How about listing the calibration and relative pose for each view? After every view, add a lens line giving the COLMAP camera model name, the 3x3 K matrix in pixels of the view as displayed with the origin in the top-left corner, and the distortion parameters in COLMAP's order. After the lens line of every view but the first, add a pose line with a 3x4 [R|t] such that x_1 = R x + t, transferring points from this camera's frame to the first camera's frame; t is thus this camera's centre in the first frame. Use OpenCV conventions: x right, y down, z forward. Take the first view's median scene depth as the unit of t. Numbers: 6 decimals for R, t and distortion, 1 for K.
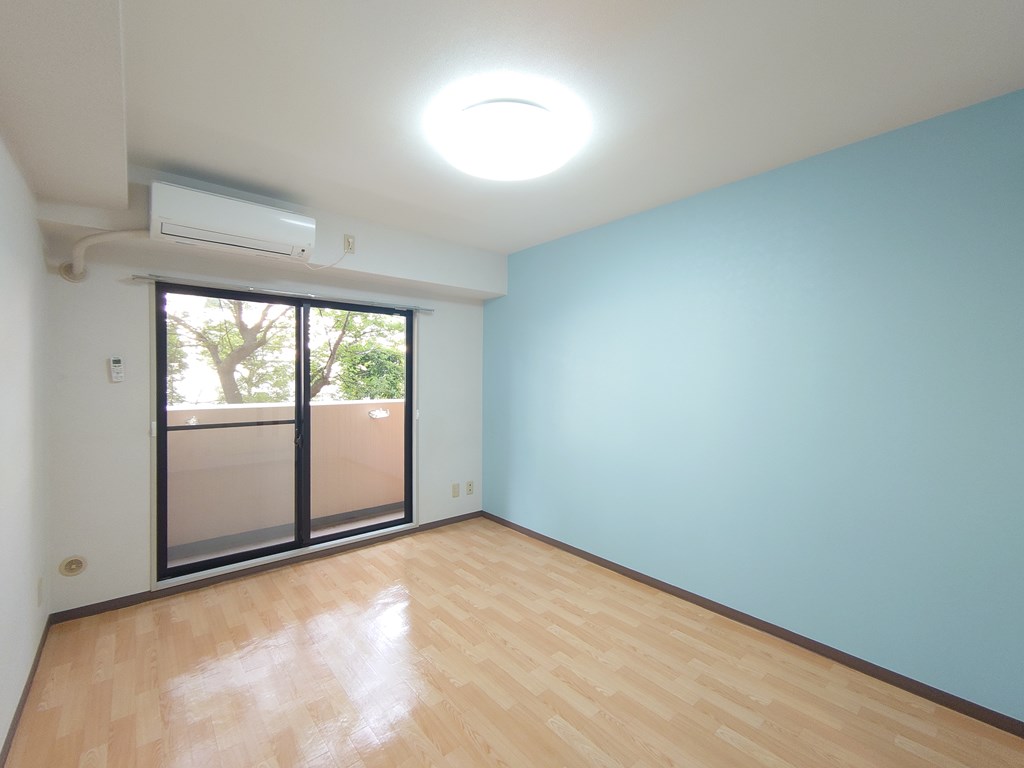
lens RADIAL K [[437.7, 0, 509.5], [0, 437.7, 382.5], [0, 0, 1]] dist [0.001591, -0.001005]
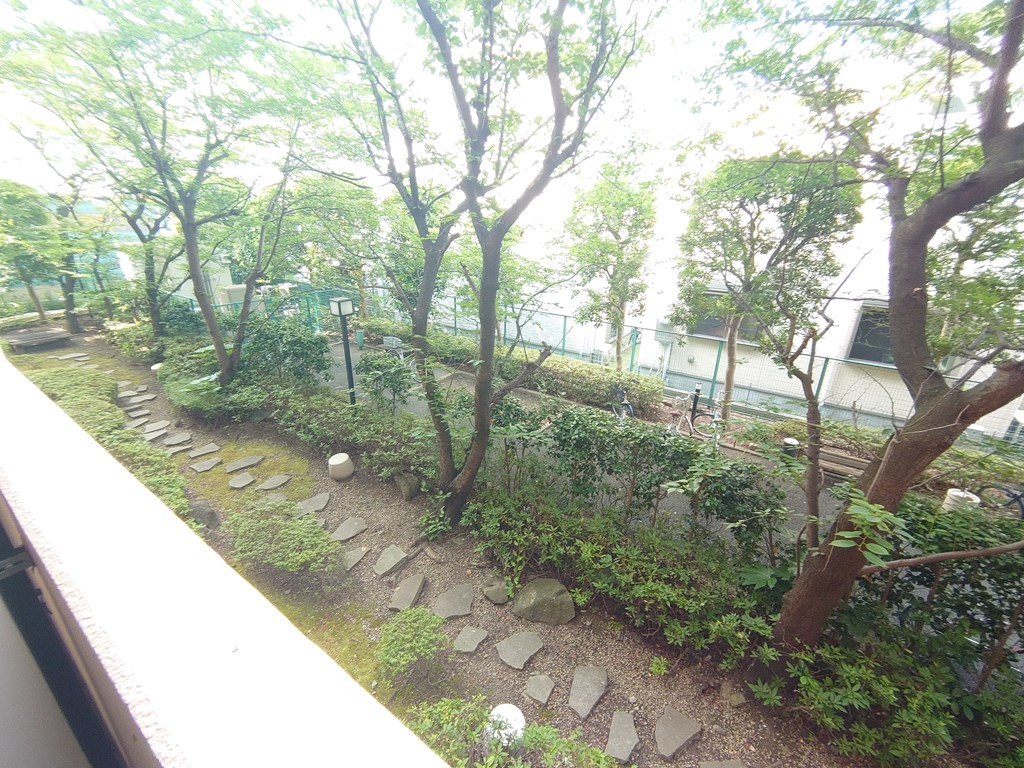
lens RADIAL K [[437.7, 0, 516.6], [0, 437.7, 381.4], [0, 0, 1]] dist [0.001591, -0.001005]
pose [[0.251742, 0.350400, -0.902134, -0.184752], [-0.034885, 0.934834, 0.353366, -0.022490], [0.967165, -0.057486, 0.247561, 0.314418]]
